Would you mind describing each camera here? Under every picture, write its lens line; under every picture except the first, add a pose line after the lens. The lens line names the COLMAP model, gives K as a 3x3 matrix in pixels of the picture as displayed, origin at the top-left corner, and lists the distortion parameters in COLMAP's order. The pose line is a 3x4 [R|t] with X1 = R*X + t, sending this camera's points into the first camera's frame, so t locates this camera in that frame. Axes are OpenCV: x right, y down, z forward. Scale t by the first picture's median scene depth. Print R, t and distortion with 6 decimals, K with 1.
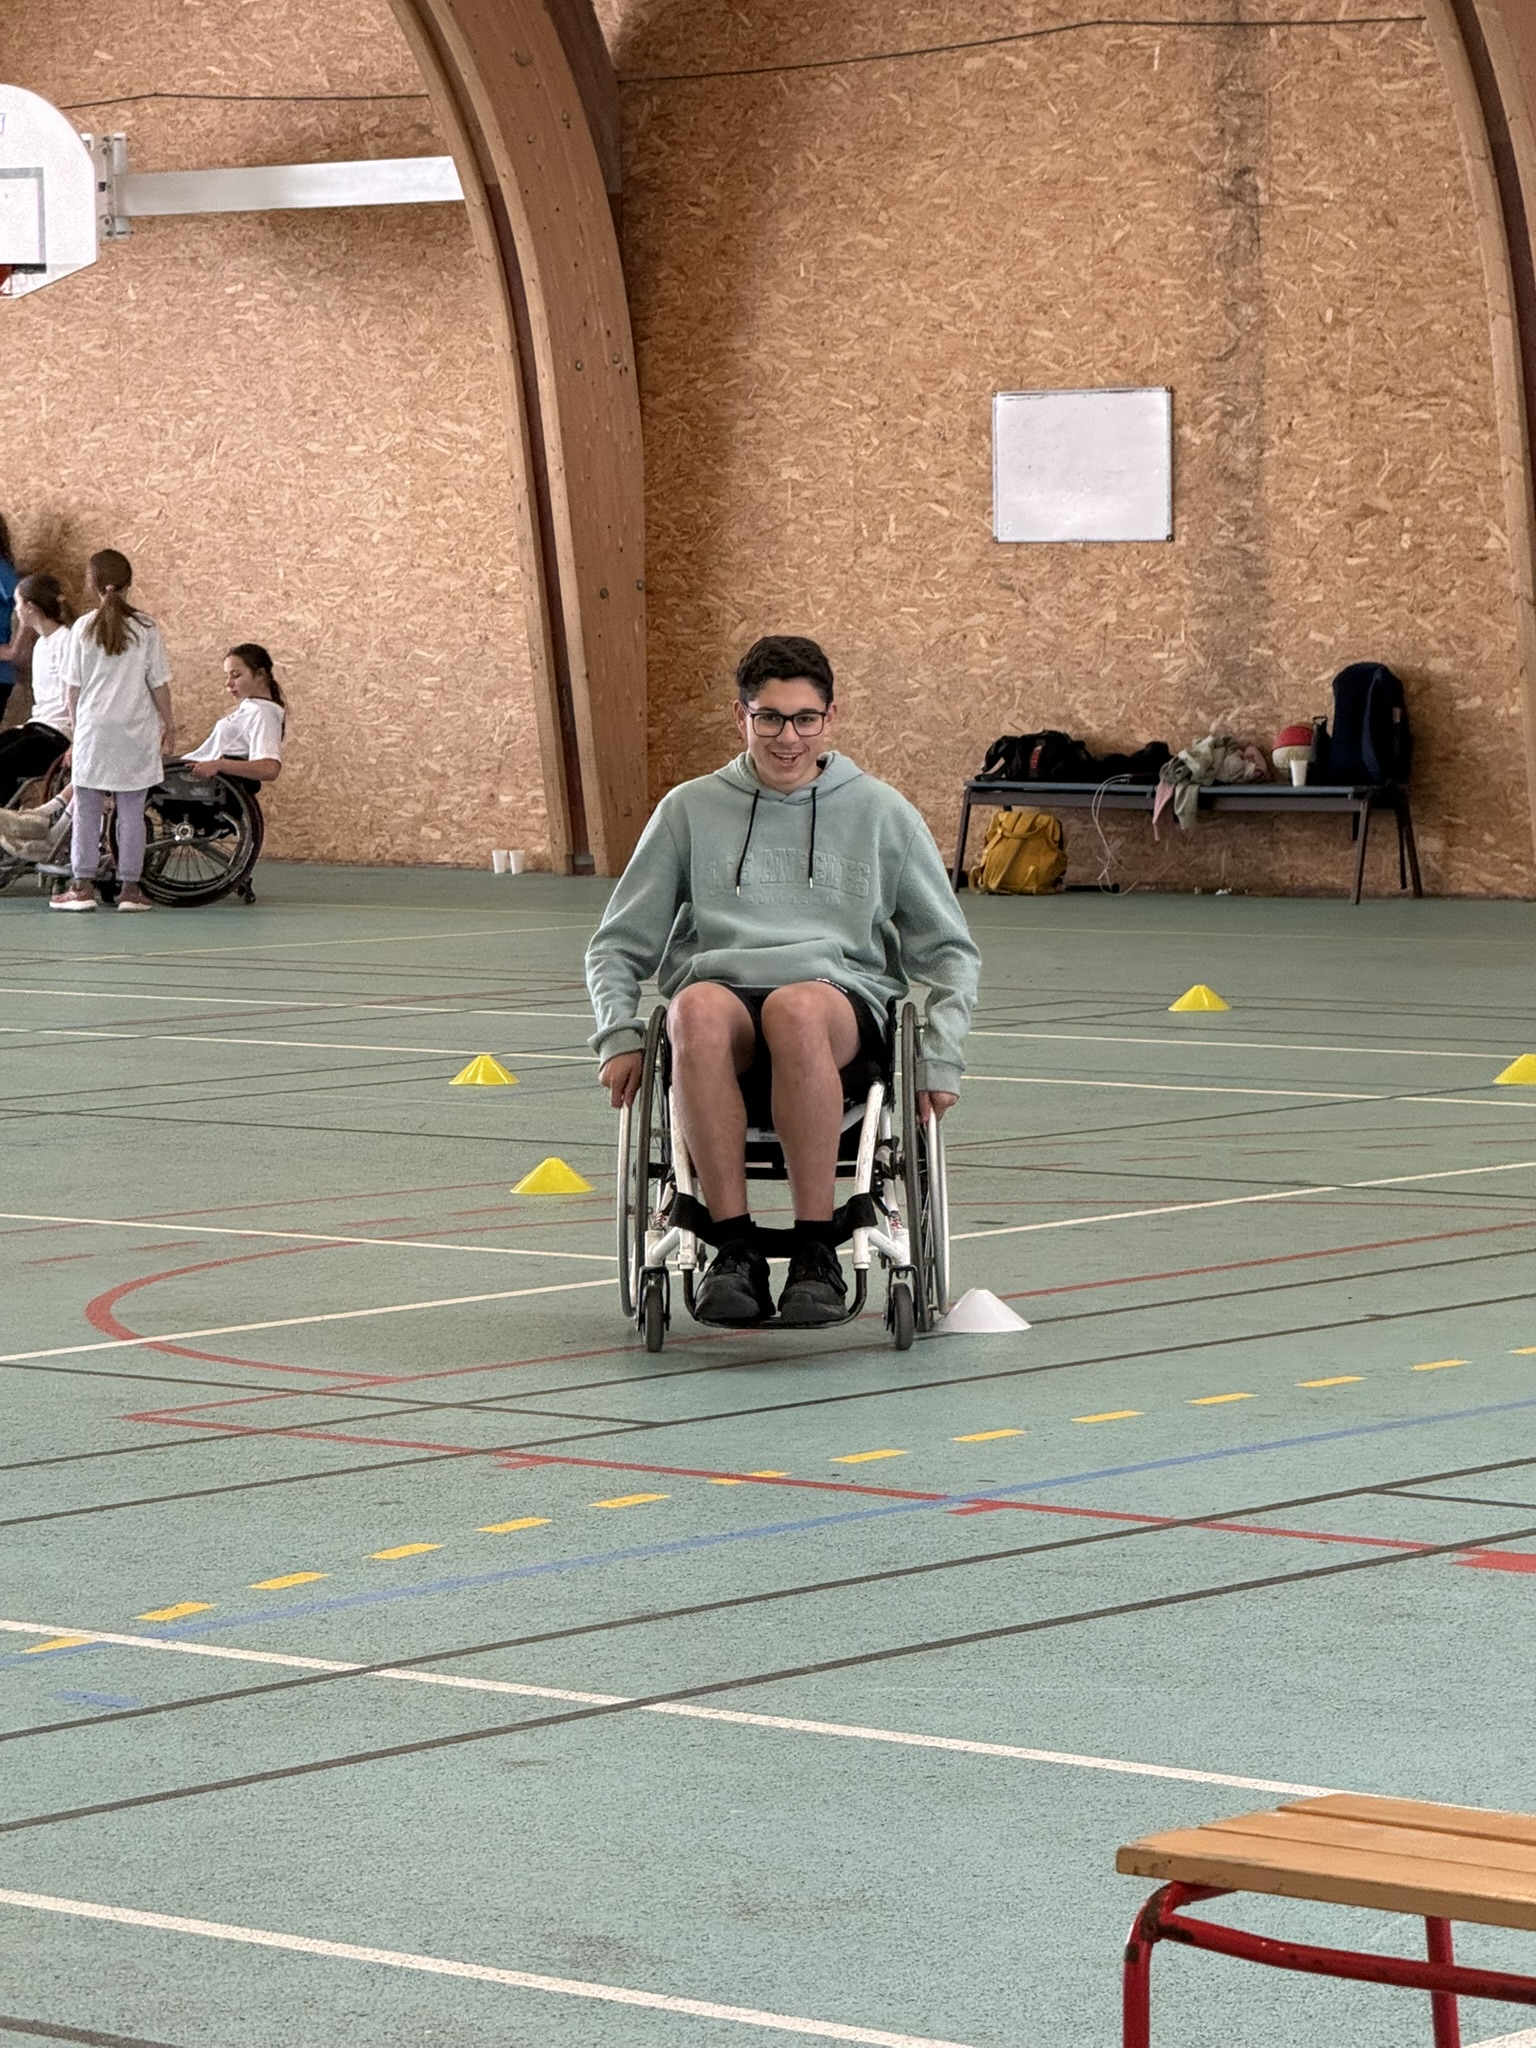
lens RADIAL K [[7455.0, 0, 768.0], [0, 7455.0, 1024.0], [0, 0, 1]] dist [0.244223, 0.400604]
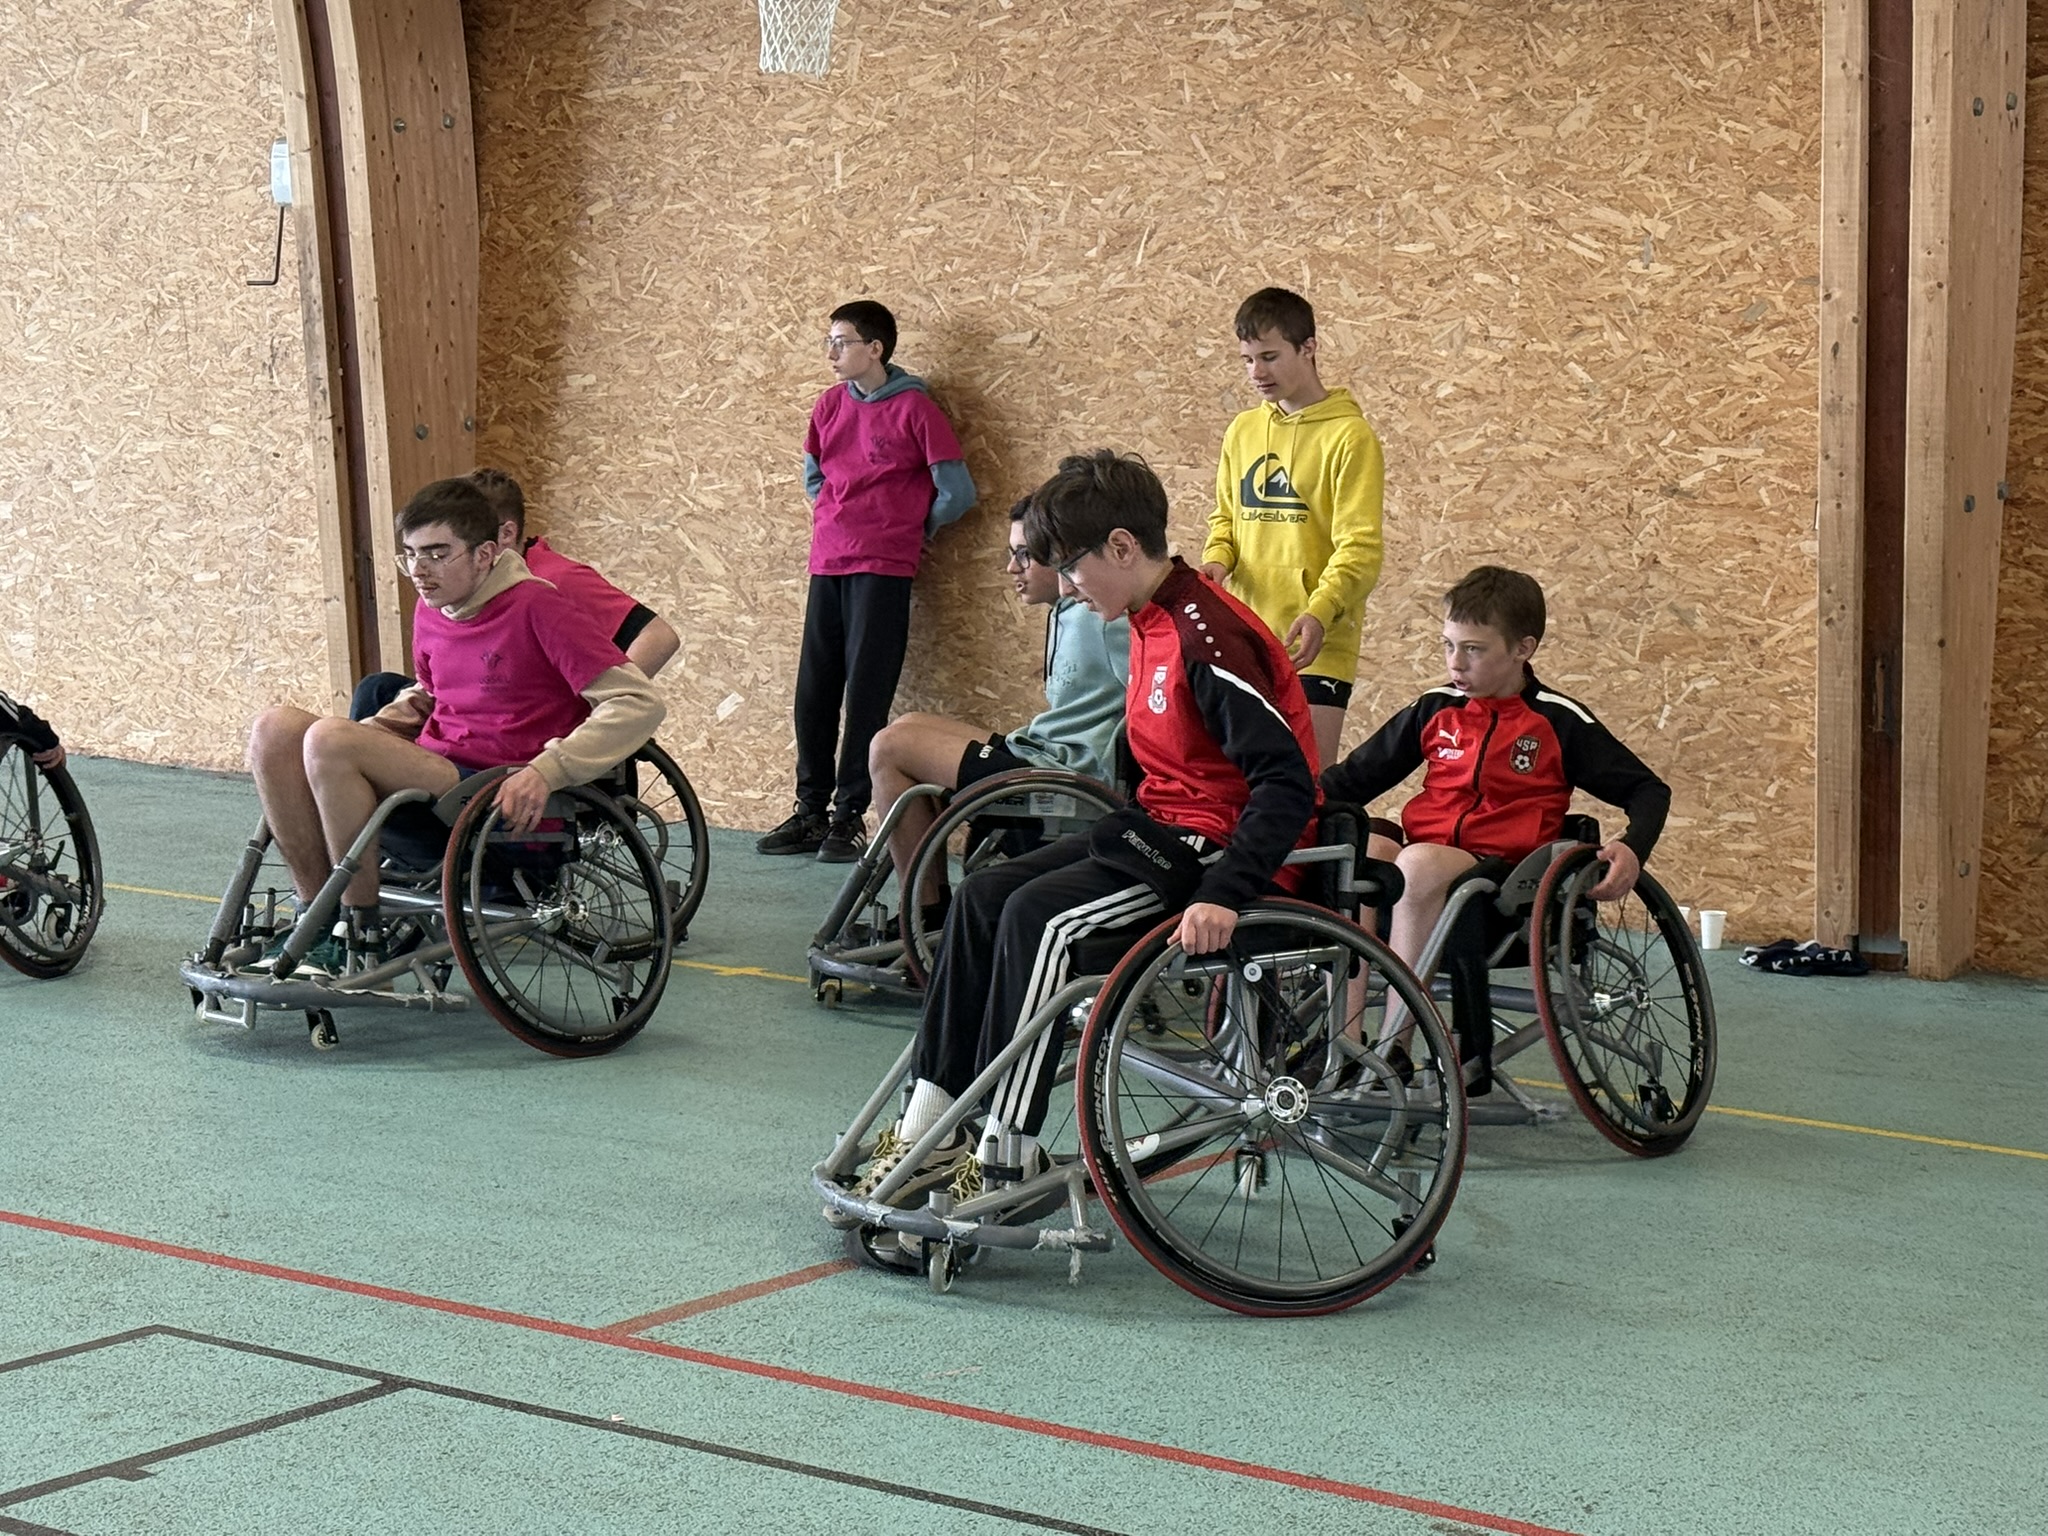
lens RADIAL K [[3881.2, 0, 1013.5], [0, 3881.2, 828.6], [0, 0, 1]] dist [0.165385, -0.085043]
pose [[0.988909, 0.037723, 0.143653, -0.134666], [-0.043298, 0.998418, 0.035882, -0.038347], [-0.142072, -0.041703, 0.988977, 0.676788]]
